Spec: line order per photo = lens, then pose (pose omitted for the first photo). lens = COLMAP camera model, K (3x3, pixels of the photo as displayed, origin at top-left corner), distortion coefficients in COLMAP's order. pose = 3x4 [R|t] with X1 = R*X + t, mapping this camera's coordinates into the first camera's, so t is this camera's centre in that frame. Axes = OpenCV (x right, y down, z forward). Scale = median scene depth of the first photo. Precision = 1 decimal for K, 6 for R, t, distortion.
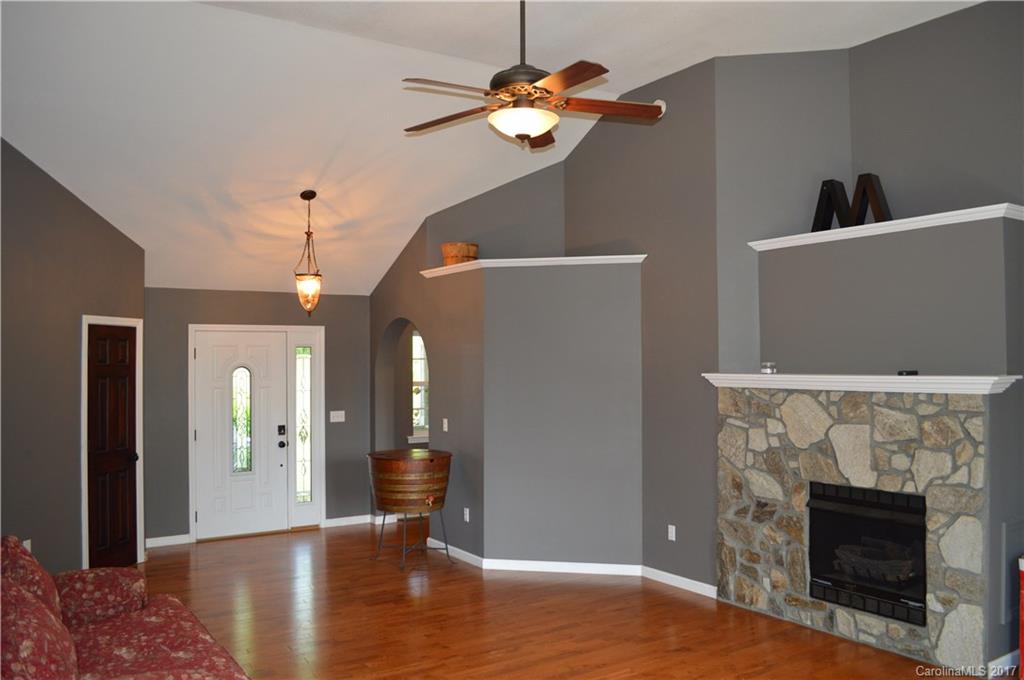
lens RADIAL K [[846.5, 0, 512.0], [0, 846.5, 340.0], [0, 0, 1]] dist [-0.013921, -0.006475]
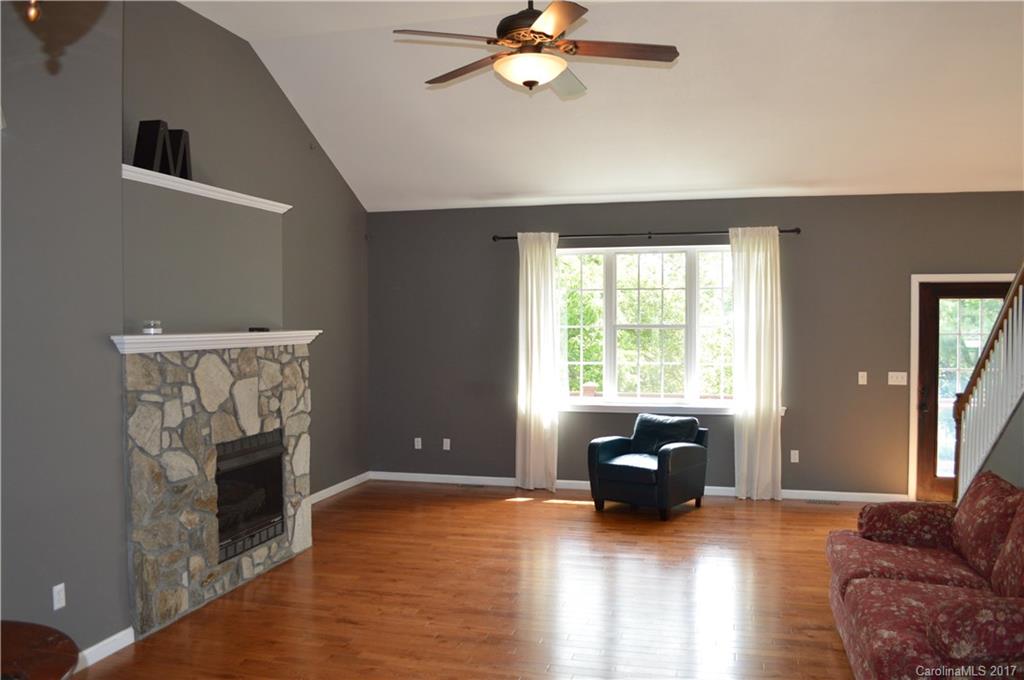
lens RADIAL K [[868.0, 0, 512.0], [0, 868.0, 340.0], [0, 0, 1]] dist [-0.002281, -0.003606]
pose [[-0.670406, -0.011580, 0.741904, -0.595300], [-0.012811, 0.999910, 0.004030, 0.040415], [-0.741884, -0.006803, -0.670493, 1.404550]]
